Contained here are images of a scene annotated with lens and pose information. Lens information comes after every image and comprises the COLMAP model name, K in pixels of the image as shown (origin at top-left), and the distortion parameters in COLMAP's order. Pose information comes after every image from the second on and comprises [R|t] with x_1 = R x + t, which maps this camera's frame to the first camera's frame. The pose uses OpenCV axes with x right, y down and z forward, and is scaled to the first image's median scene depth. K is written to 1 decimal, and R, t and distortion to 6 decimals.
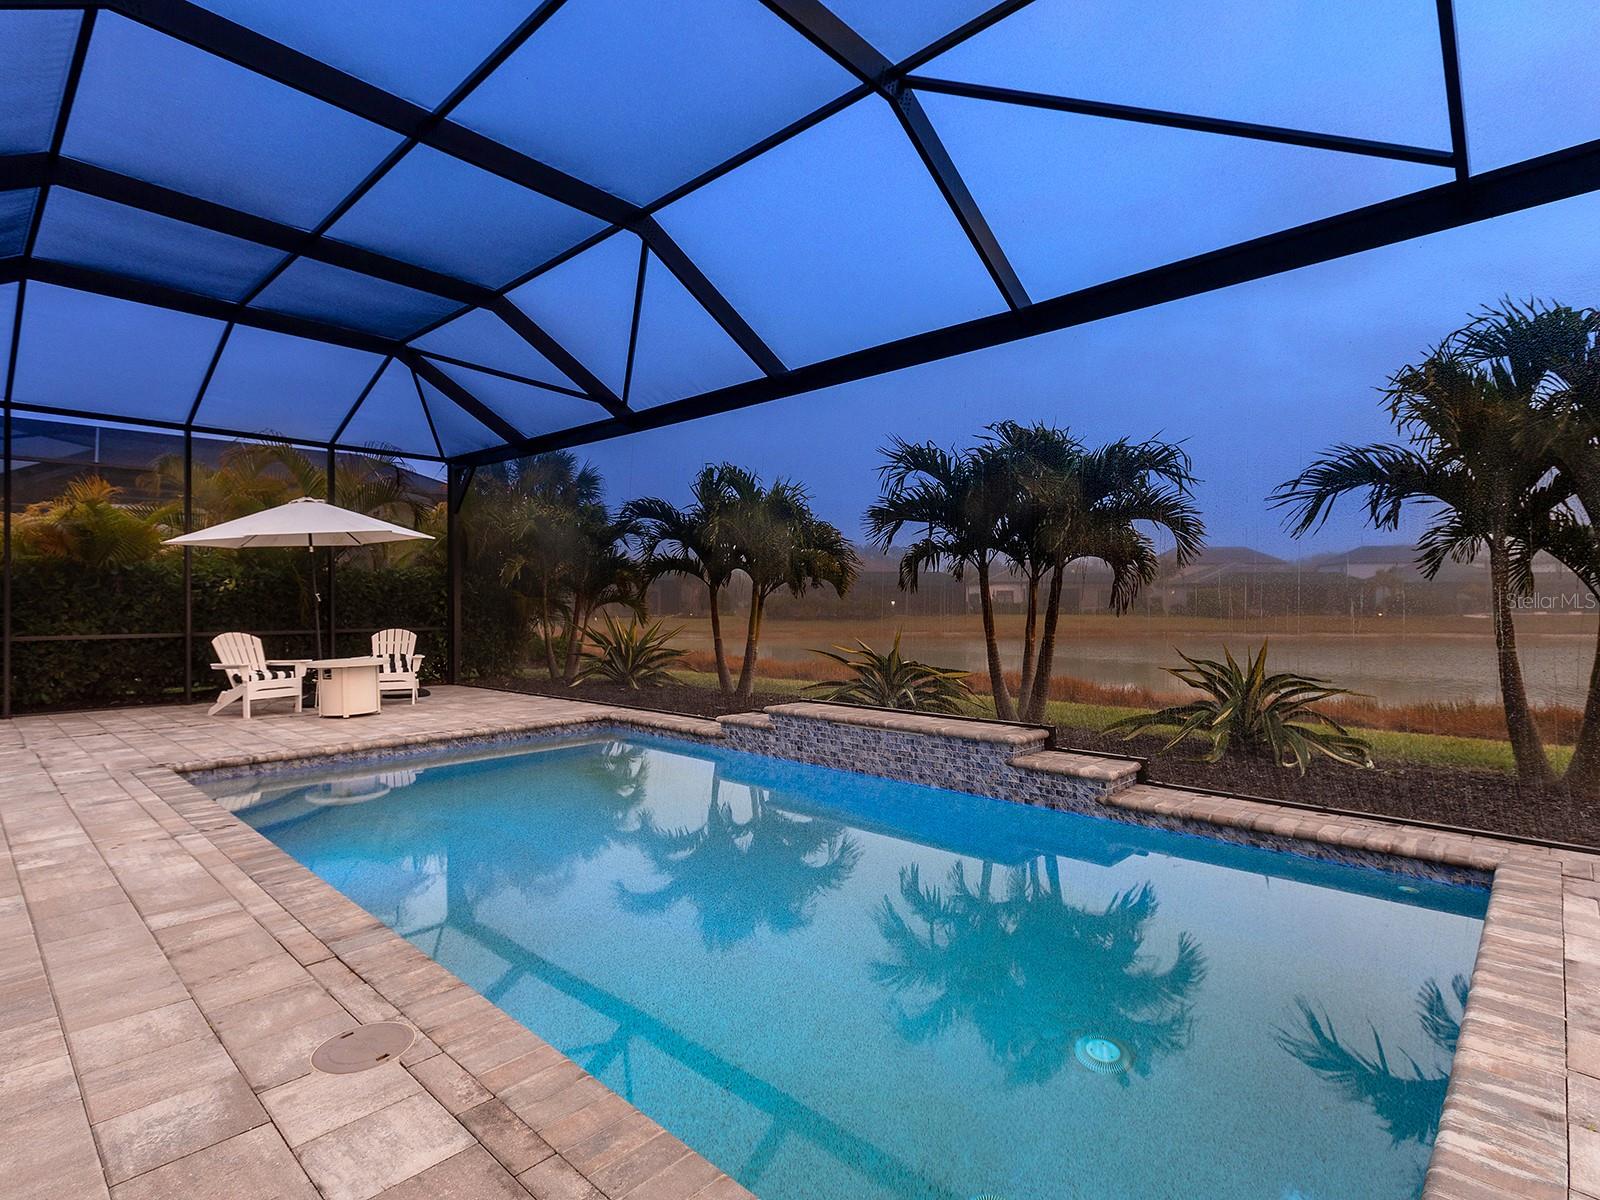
lens RADIAL K [[806.6, 0, 800.9], [0, 806.6, 595.2], [0, 0, 1]] dist [0.003033, 0.000018]
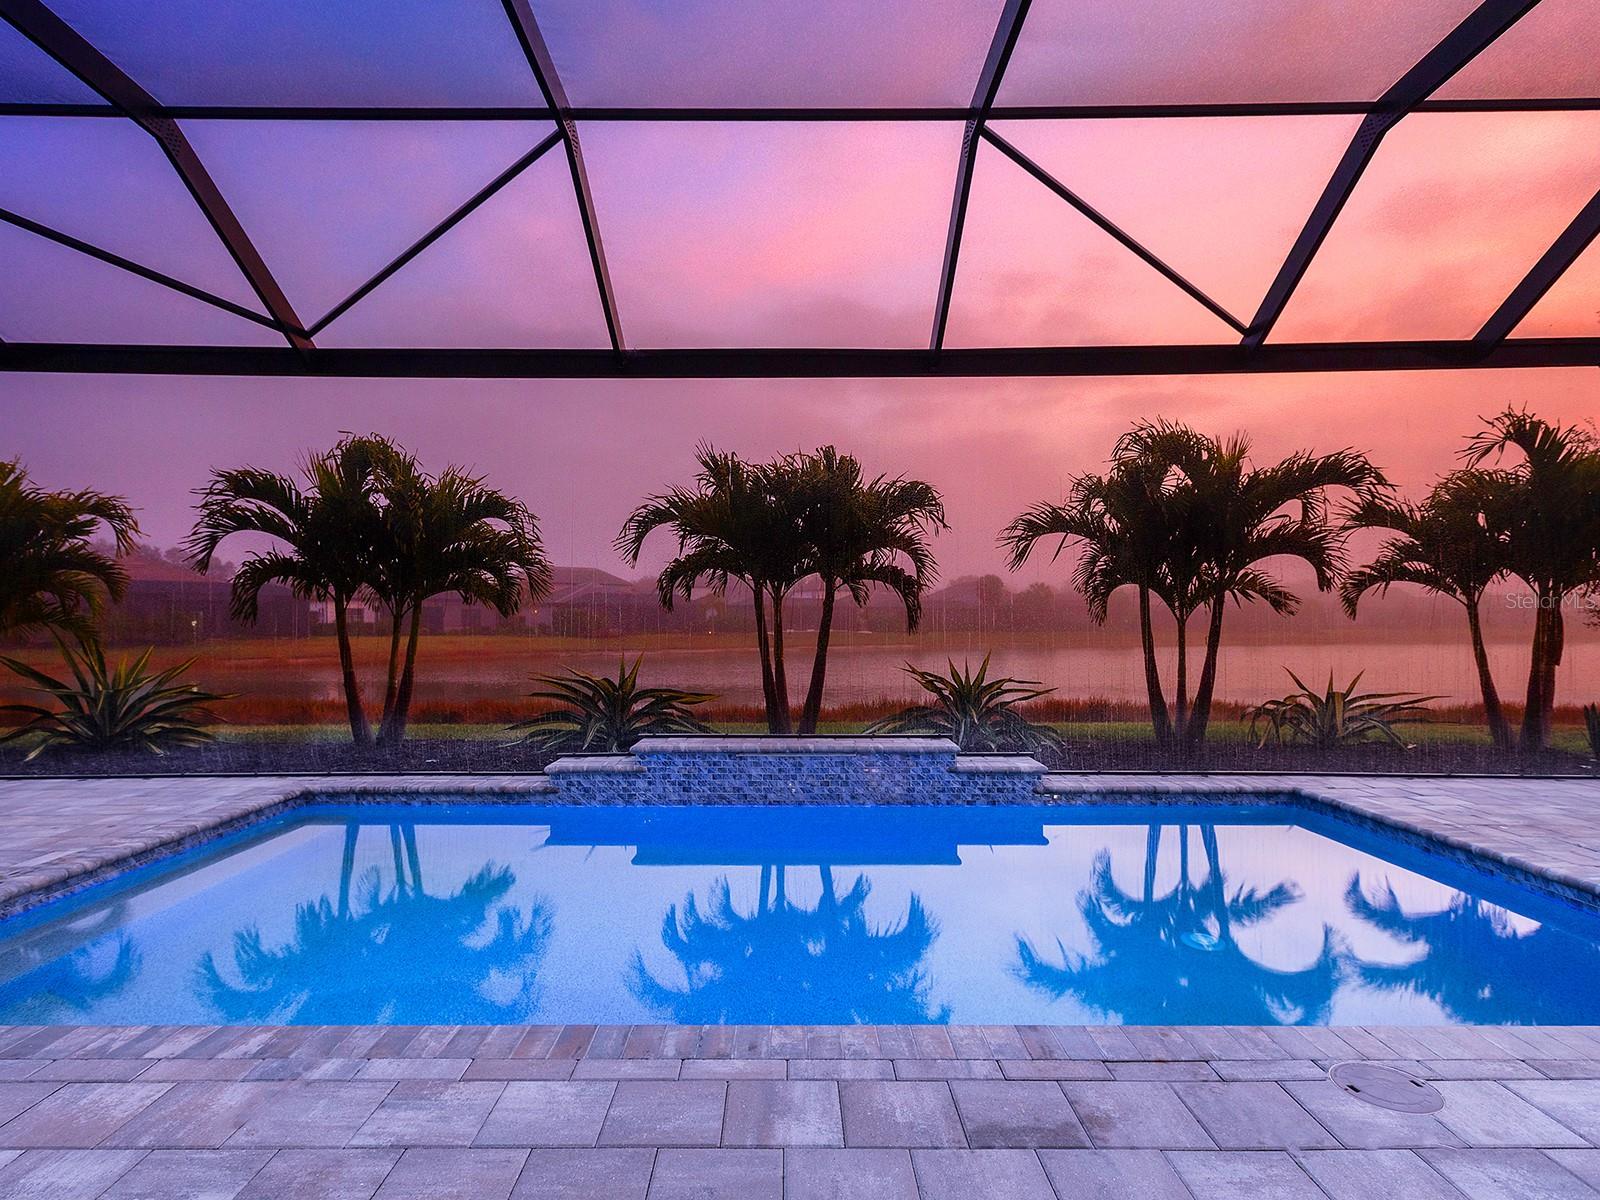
lens RADIAL K [[873.1, 0, 795.5], [0, 873.1, 611.4], [0, 0, 1]] dist [0.002439, 0.002444]
pose [[0.727937, 0.009061, 0.685584, -0.585868], [-0.006873, 0.999959, -0.005918, 0.002340], [-0.685609, -0.000404, 0.727970, 0.240866]]
